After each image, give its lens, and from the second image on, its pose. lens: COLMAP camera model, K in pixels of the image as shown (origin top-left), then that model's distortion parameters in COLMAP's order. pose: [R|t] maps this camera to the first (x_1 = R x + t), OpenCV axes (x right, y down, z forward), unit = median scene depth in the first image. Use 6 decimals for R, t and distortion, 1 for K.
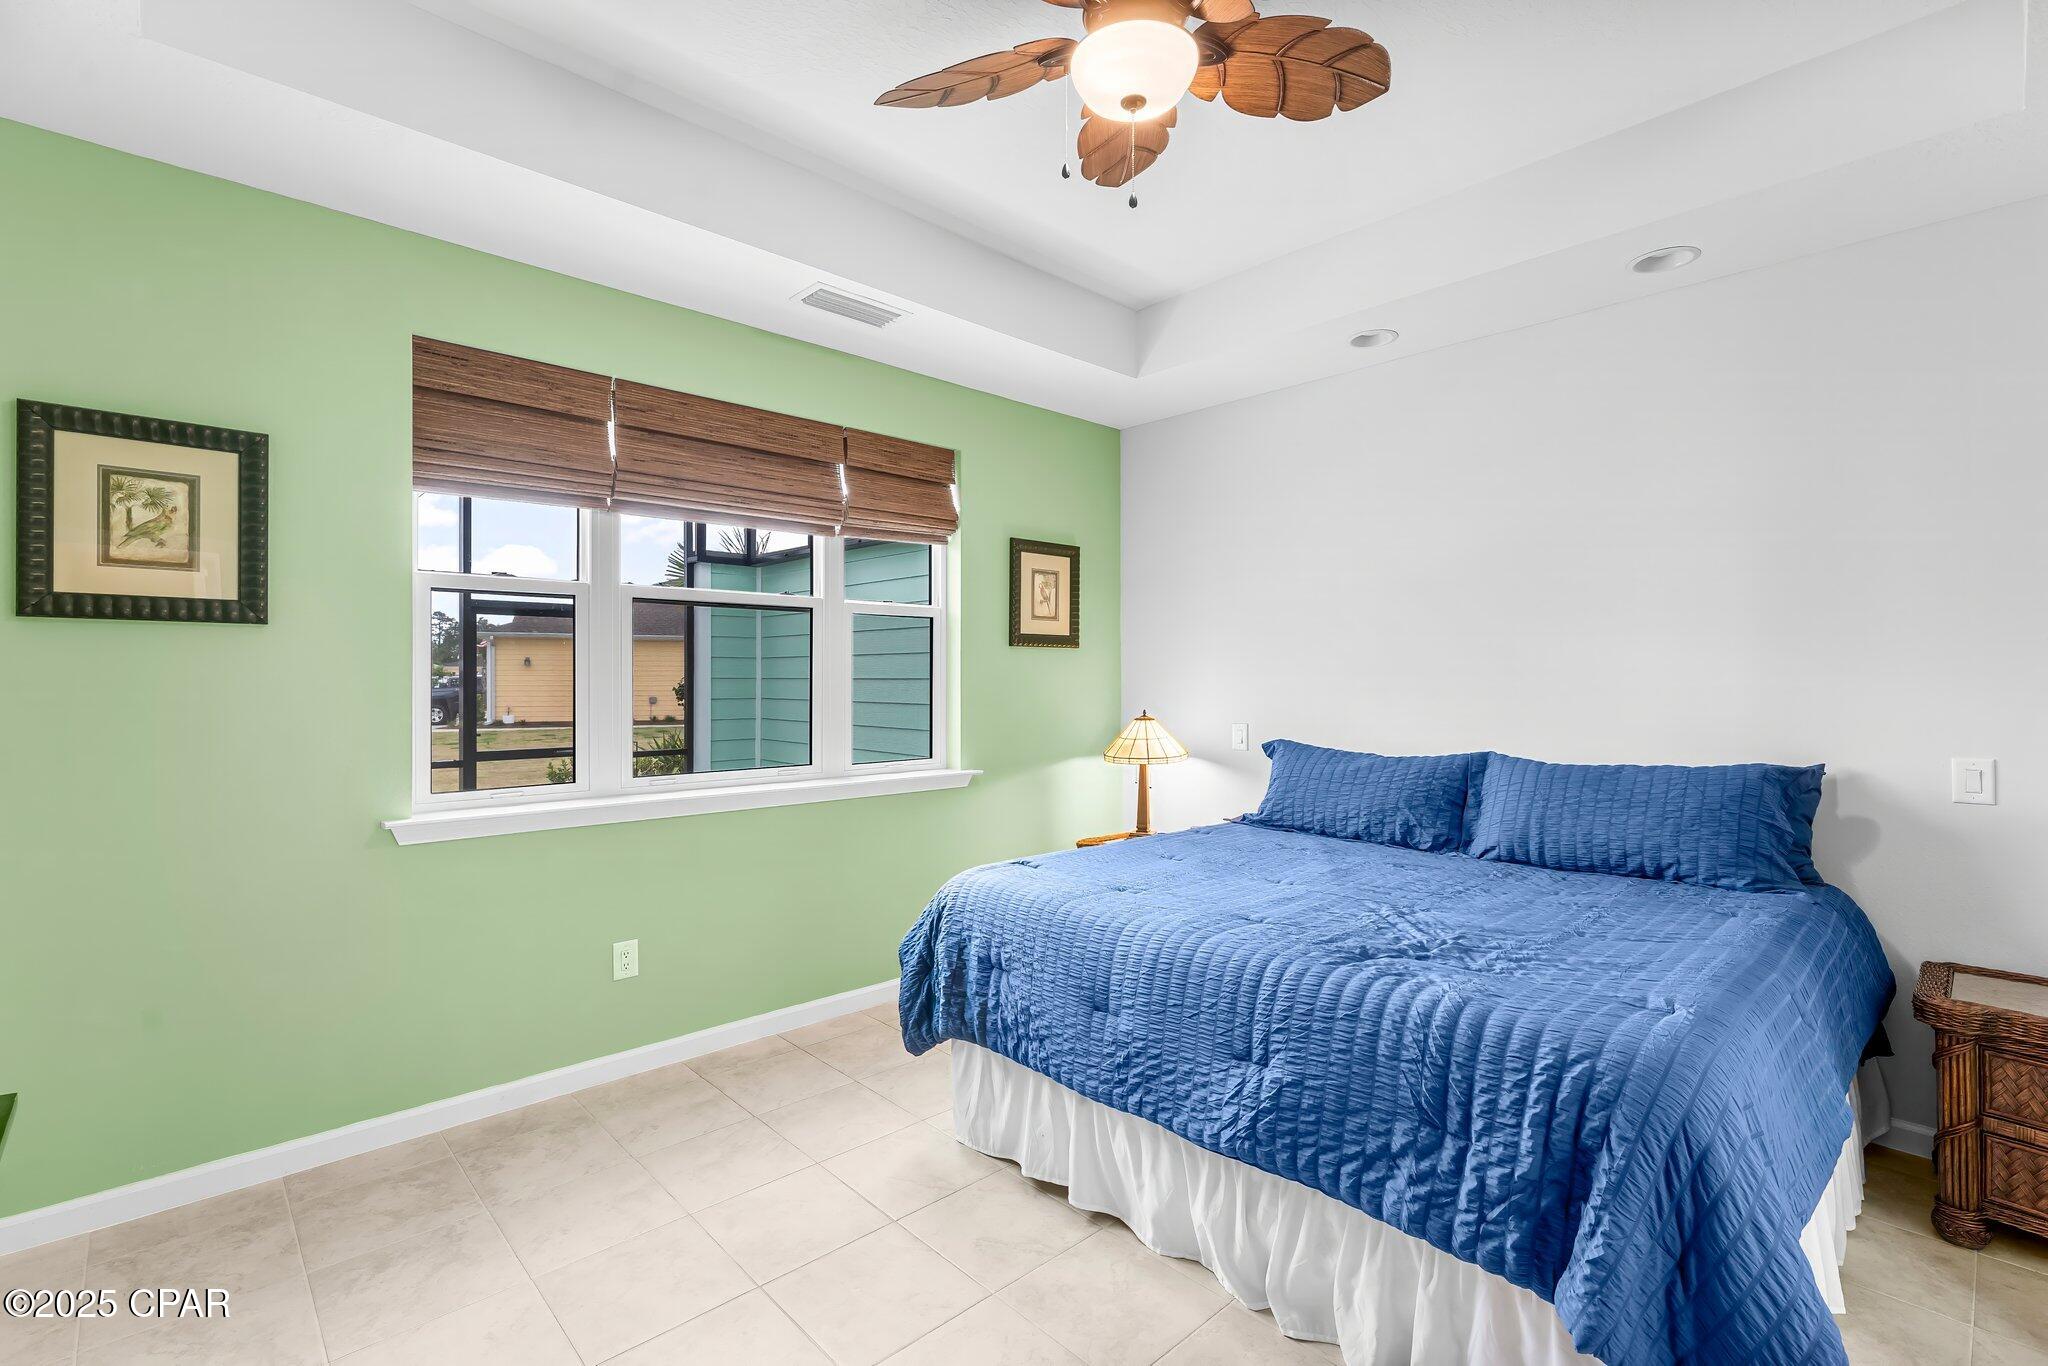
lens RADIAL K [[926.8, 0, 1016.9], [0, 926.8, 675.7], [0, 0, 1]] dist [-0.002669, -0.000272]
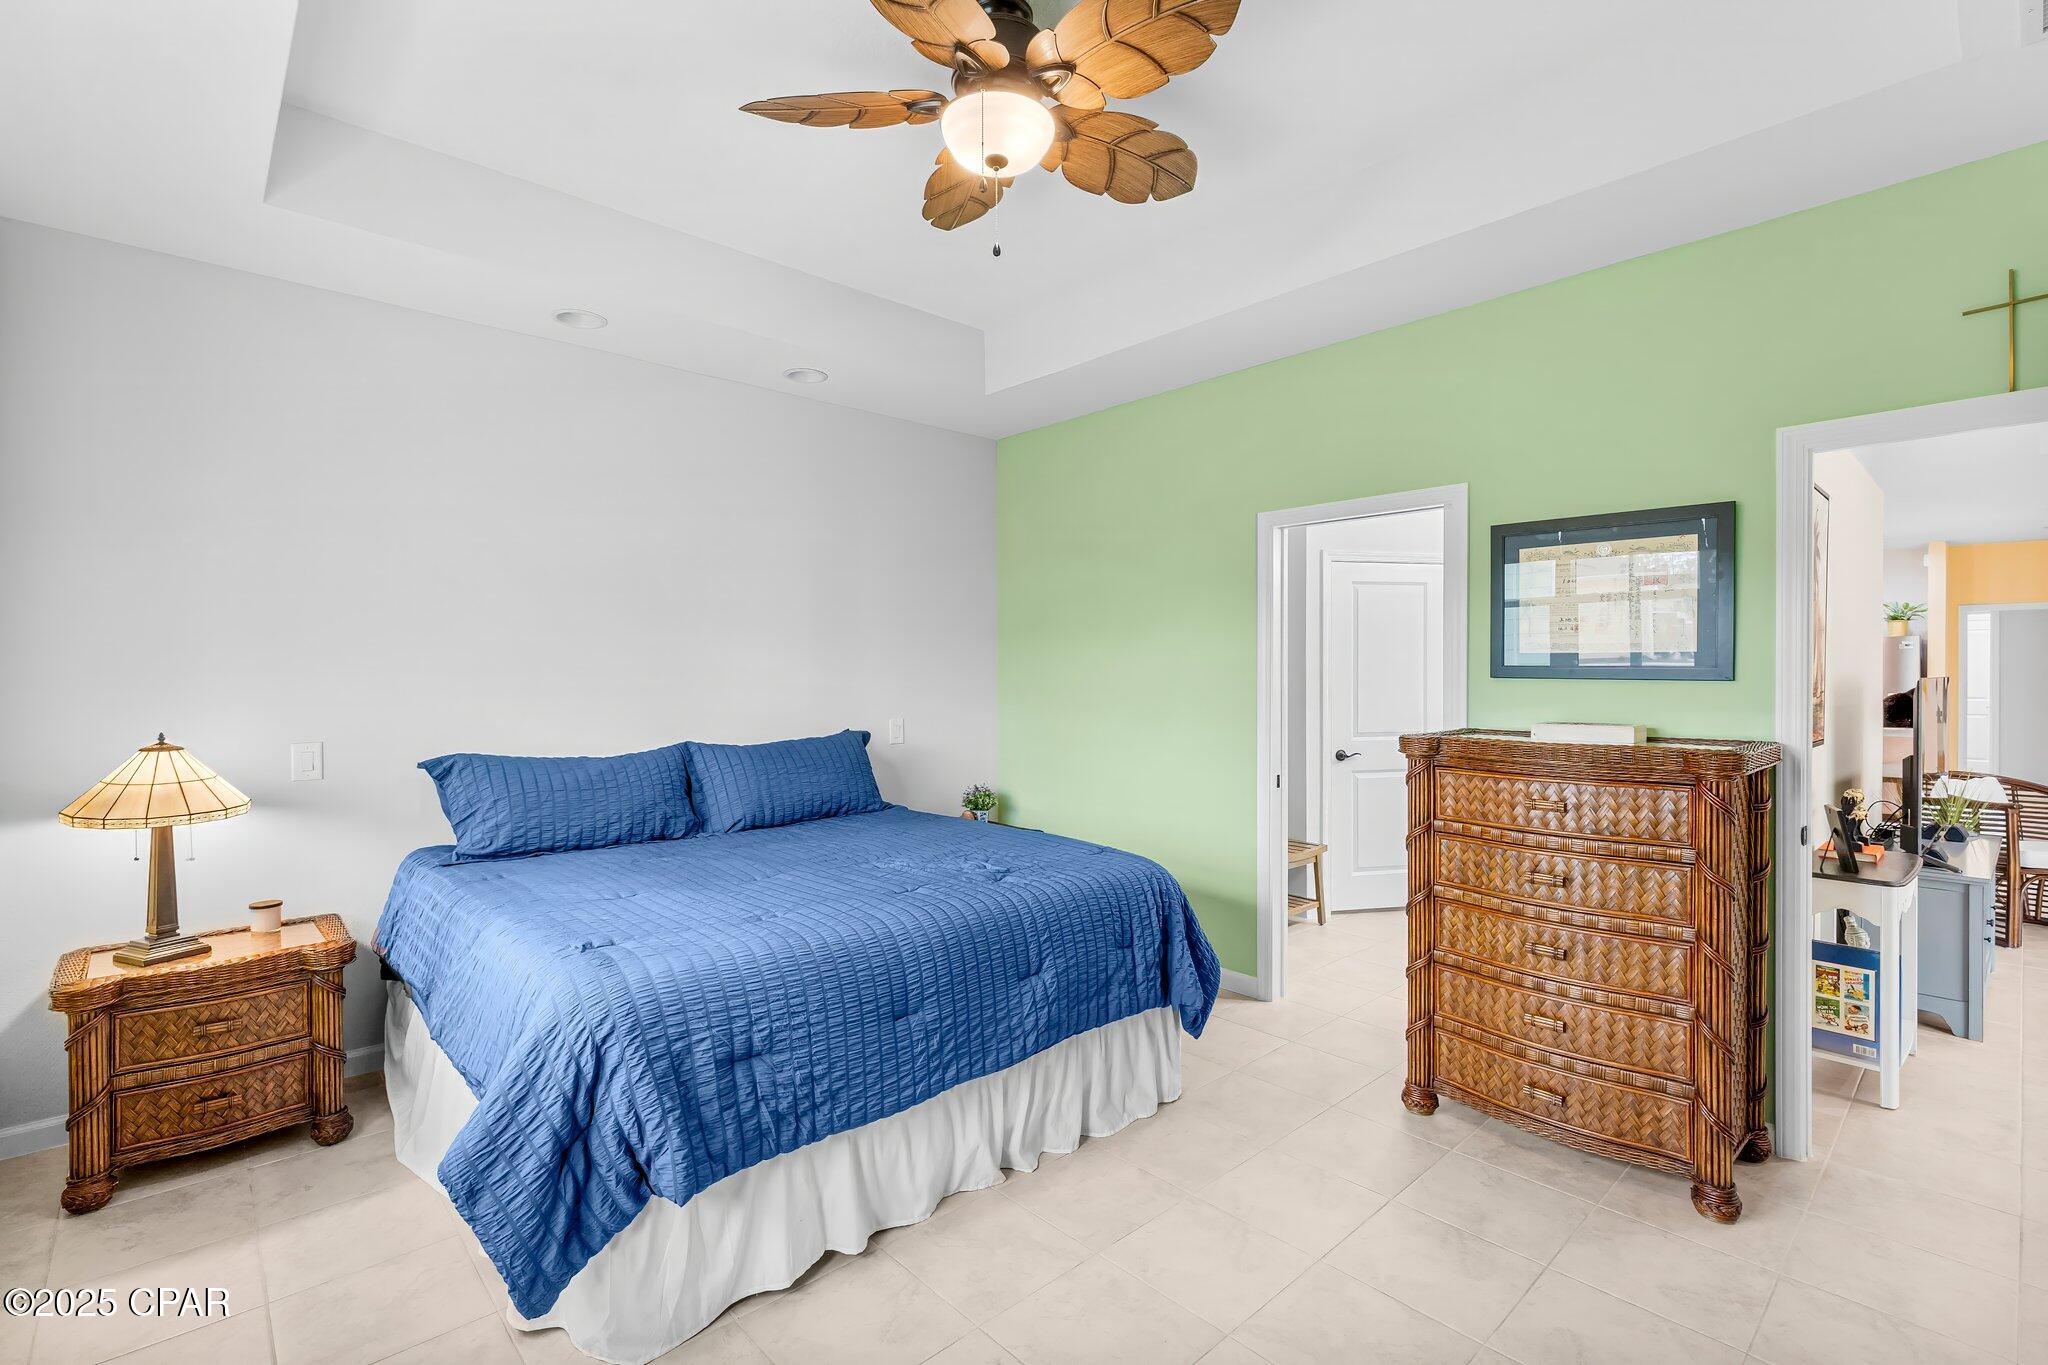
lens RADIAL K [[926.8, 0, 1016.9], [0, 926.8, 675.2], [0, 0, 1]] dist [-0.002669, -0.000272]
pose [[0.003635, -0.008148, 0.999960, -0.771929], [0.000485, 0.999967, 0.008146, -0.009068], [-0.999993, 0.000456, 0.003639, 0.756852]]
